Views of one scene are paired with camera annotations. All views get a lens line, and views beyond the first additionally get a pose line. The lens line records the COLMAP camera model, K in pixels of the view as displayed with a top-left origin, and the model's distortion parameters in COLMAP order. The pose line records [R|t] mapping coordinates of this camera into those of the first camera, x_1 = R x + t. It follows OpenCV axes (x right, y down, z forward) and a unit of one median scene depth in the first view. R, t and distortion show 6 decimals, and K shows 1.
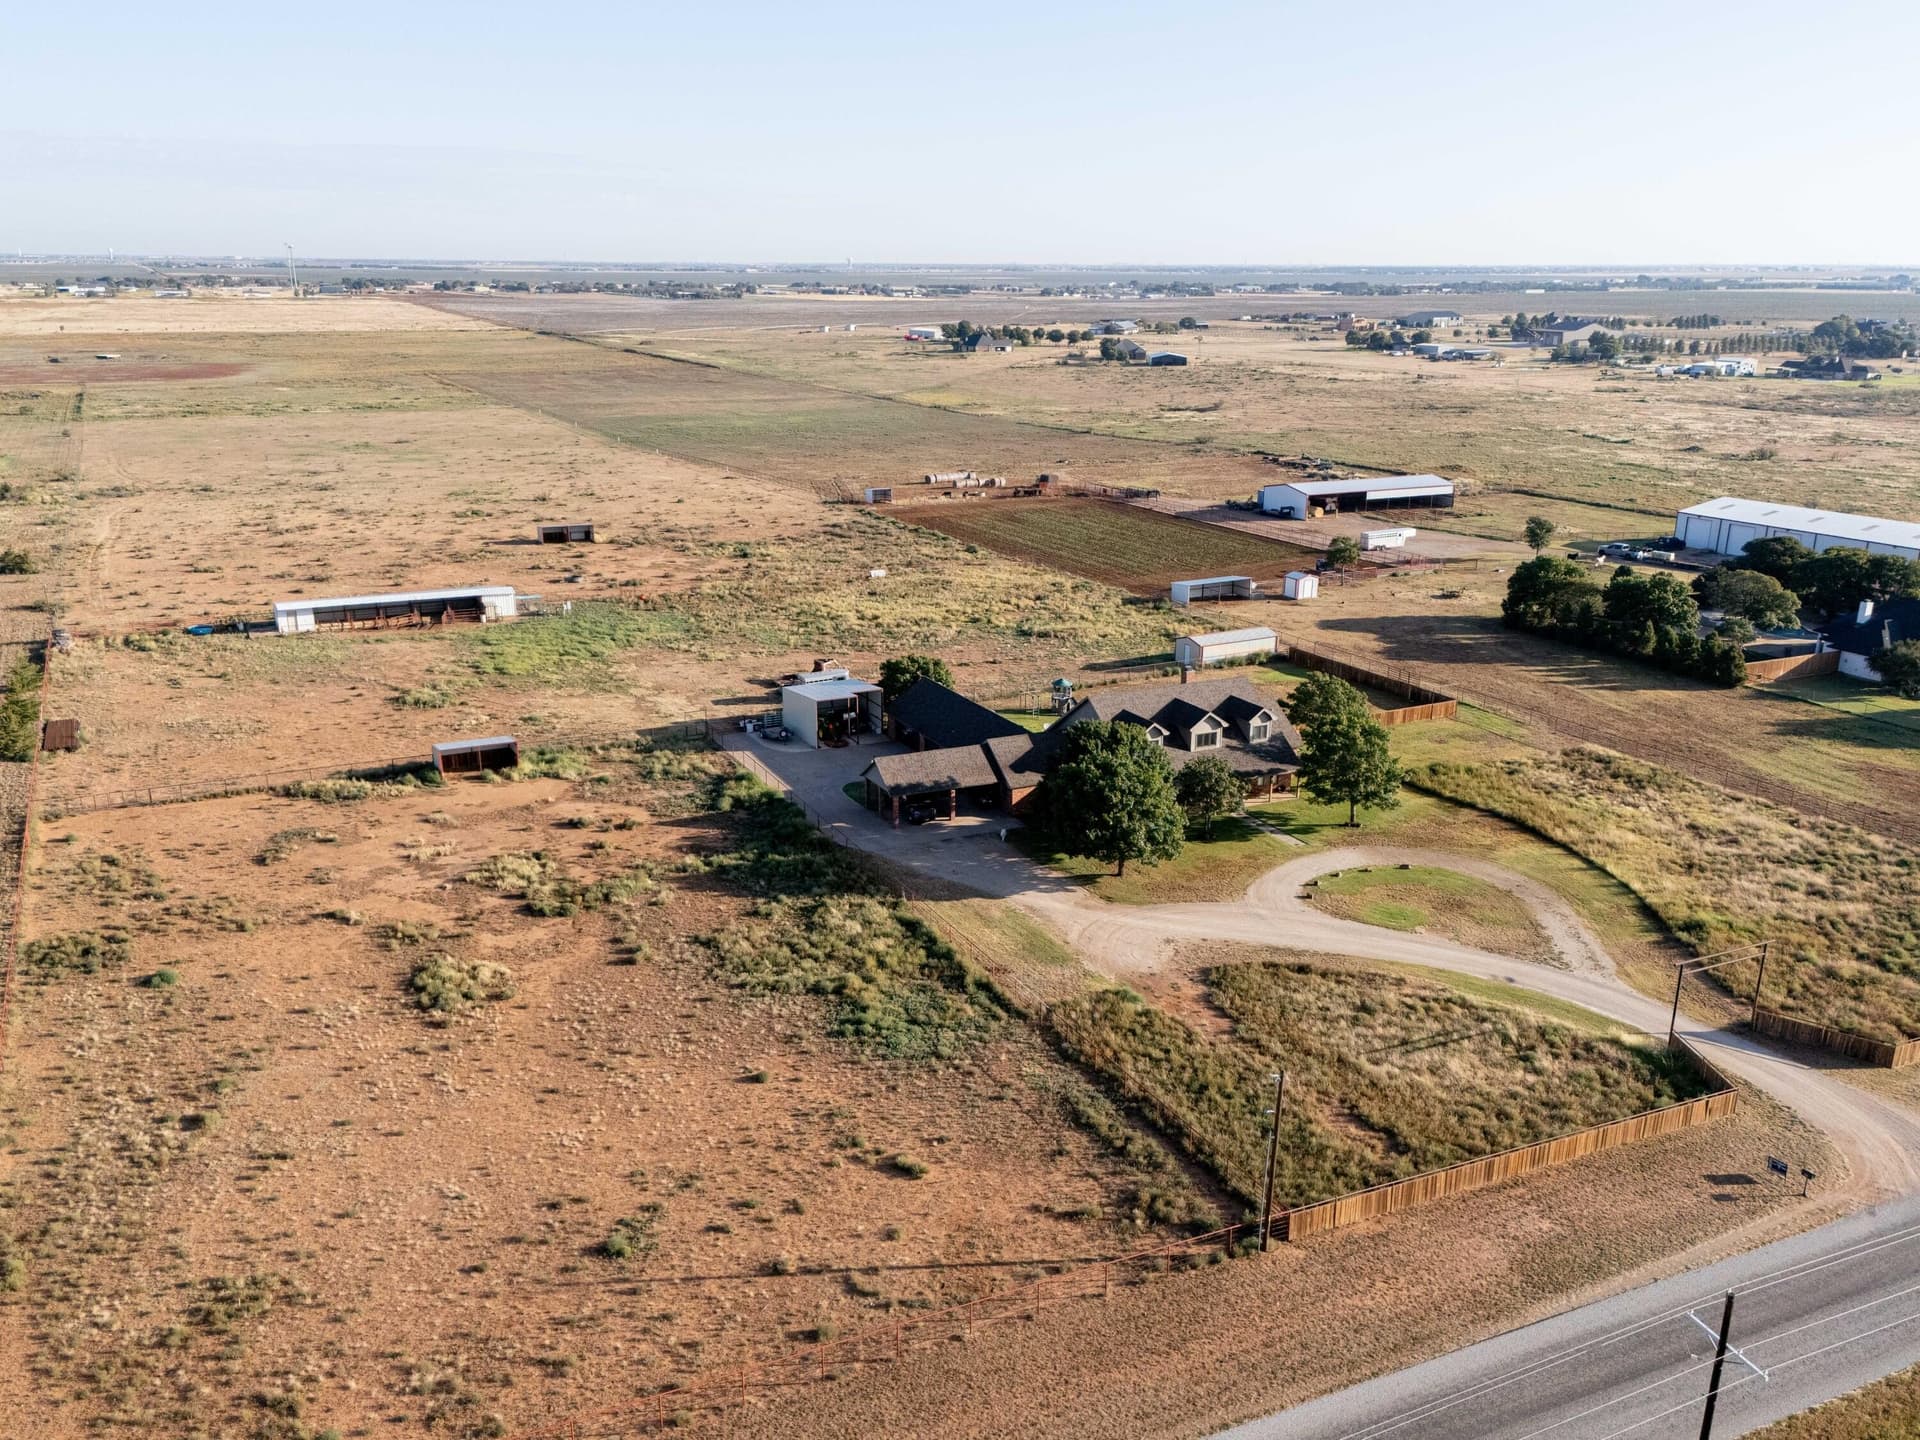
lens RADIAL K [[1624.6, 0, 966.1], [0, 1624.6, 827.1], [0, 0, 1]] dist [0.084244, -0.104253]
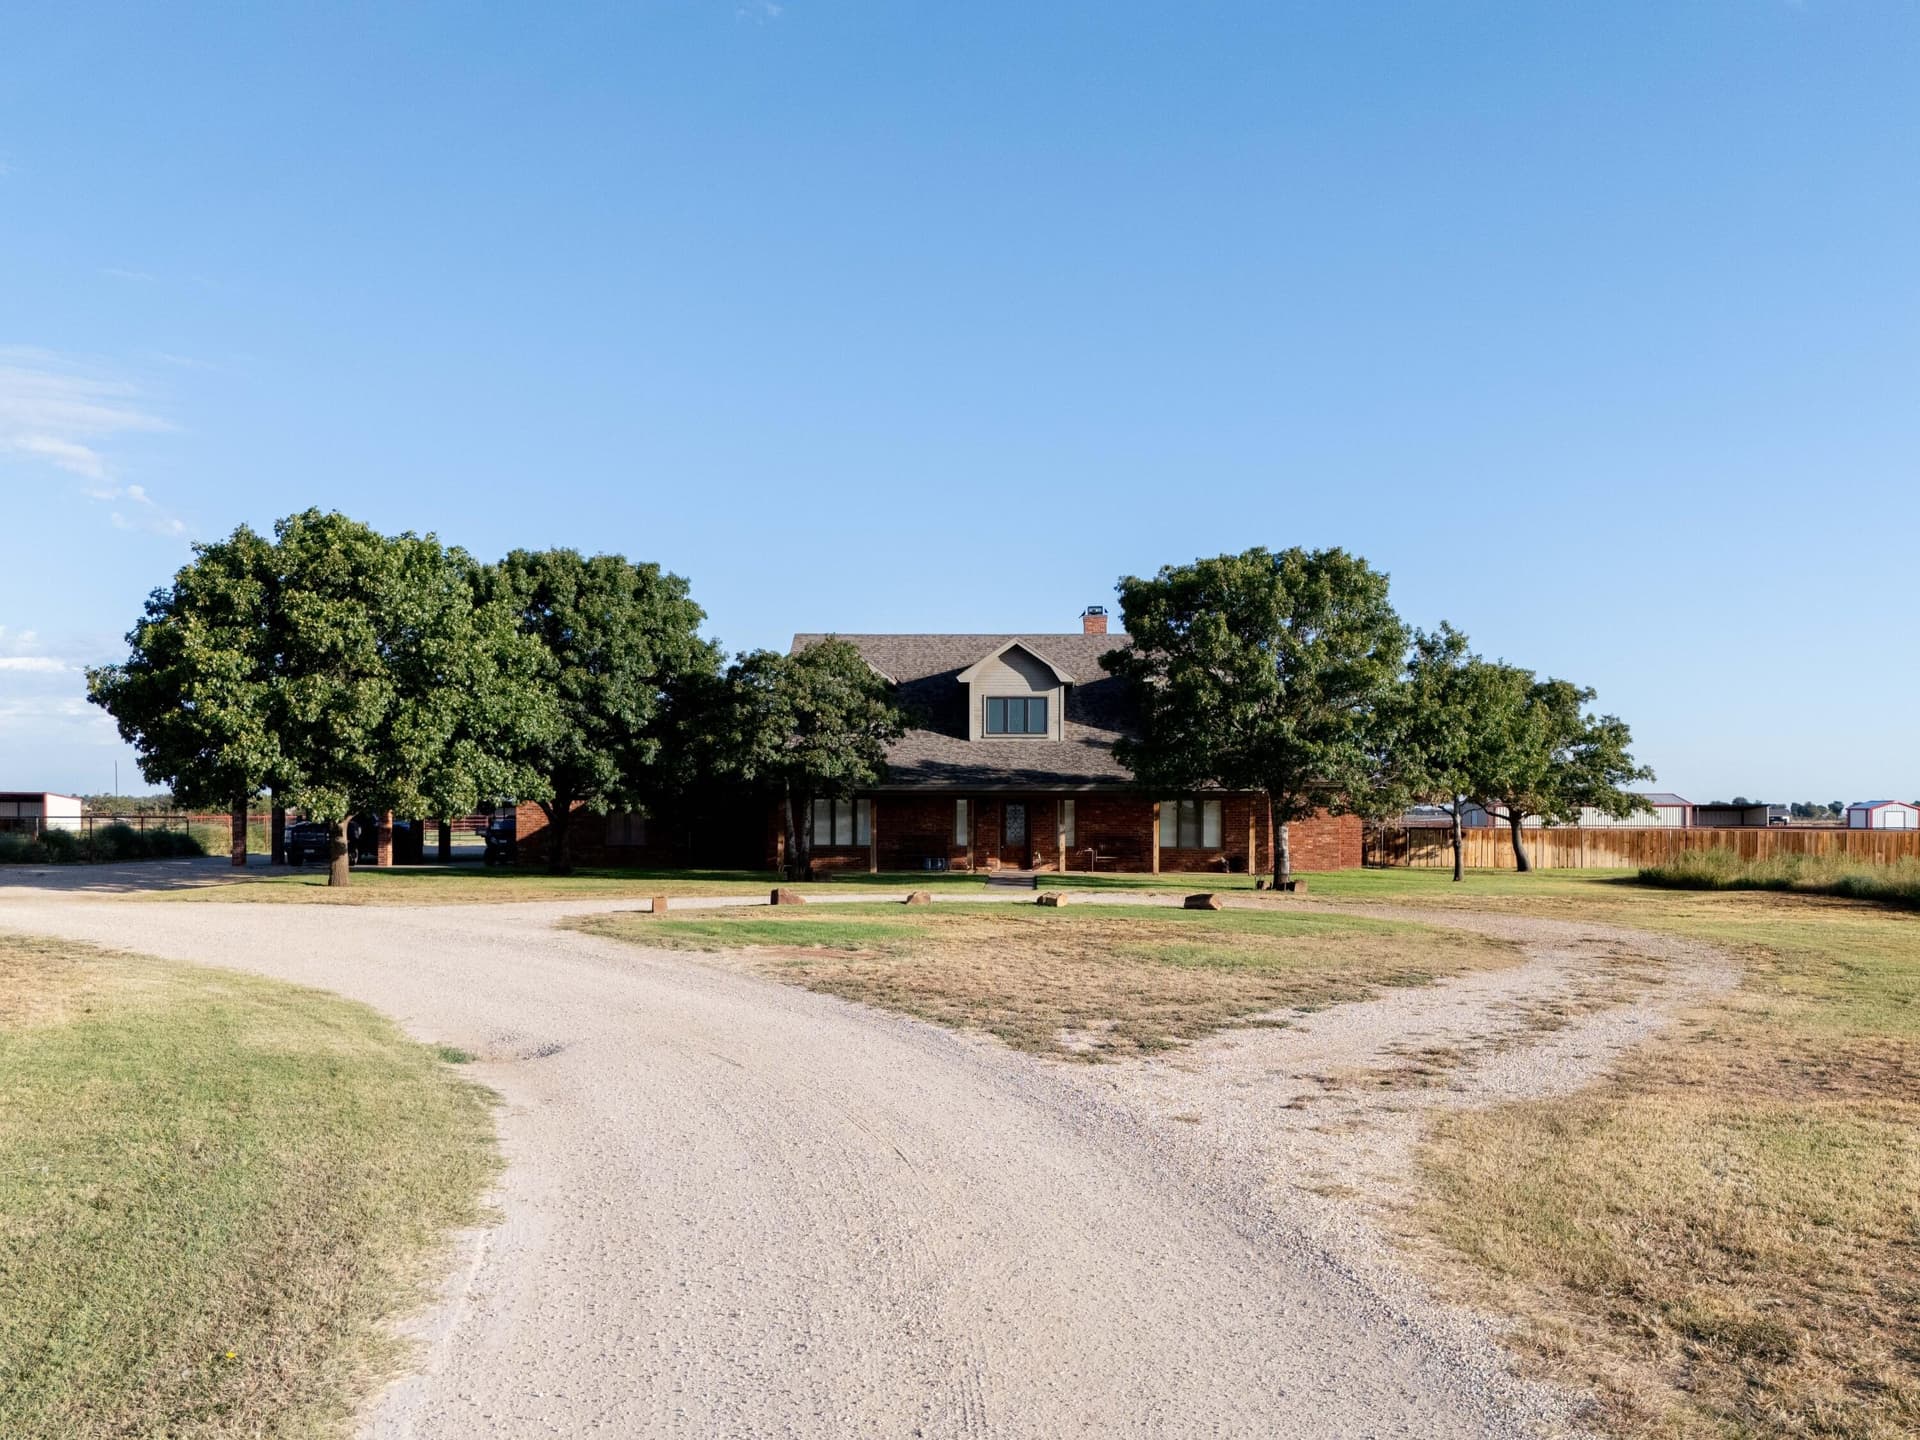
lens RADIAL K [[1628.1, 0, 966.7], [0, 1628.1, 824.5], [0, 0, 1]] dist [0.066899, -0.066422]
pose [[0.881464, 0.001324, -0.472250, 0.322829], [-0.153269, 0.946668, -0.283424, 0.081928], [0.446689, 0.322209, 0.834656, 0.696237]]
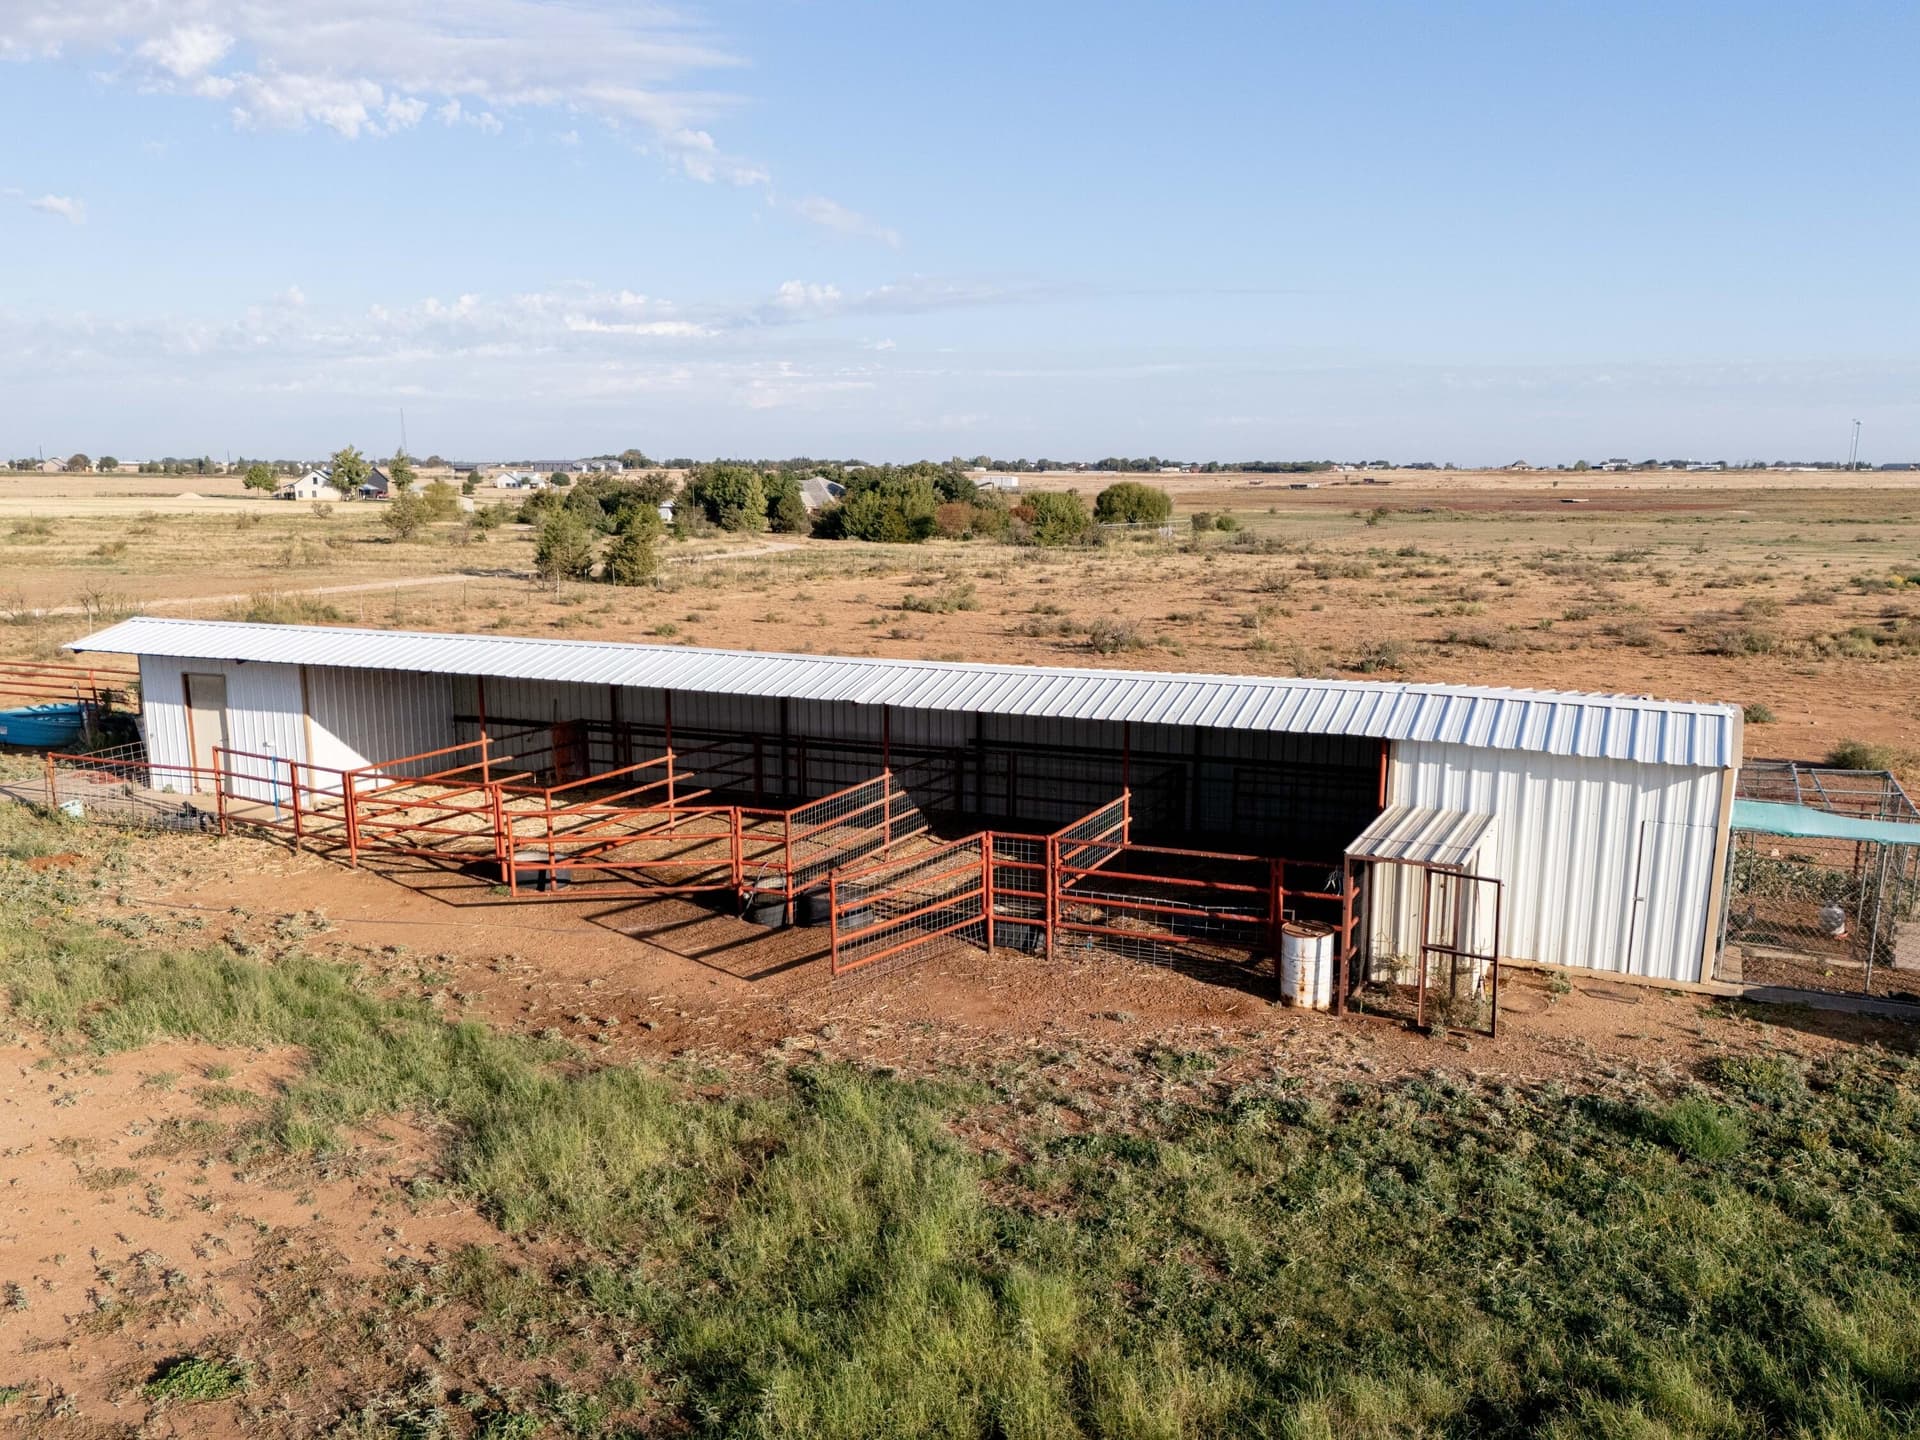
lens RADIAL K [[1624.6, 0, 966.1], [0, 1624.6, 827.1], [0, 0, 1]] dist [0.084244, -0.104253]
pose [[0.648271, 0.161297, -0.744129, -0.359360], [-0.250875, 0.967980, -0.008739, -0.196361], [0.718892, 0.192348, 0.667979, 1.393251]]
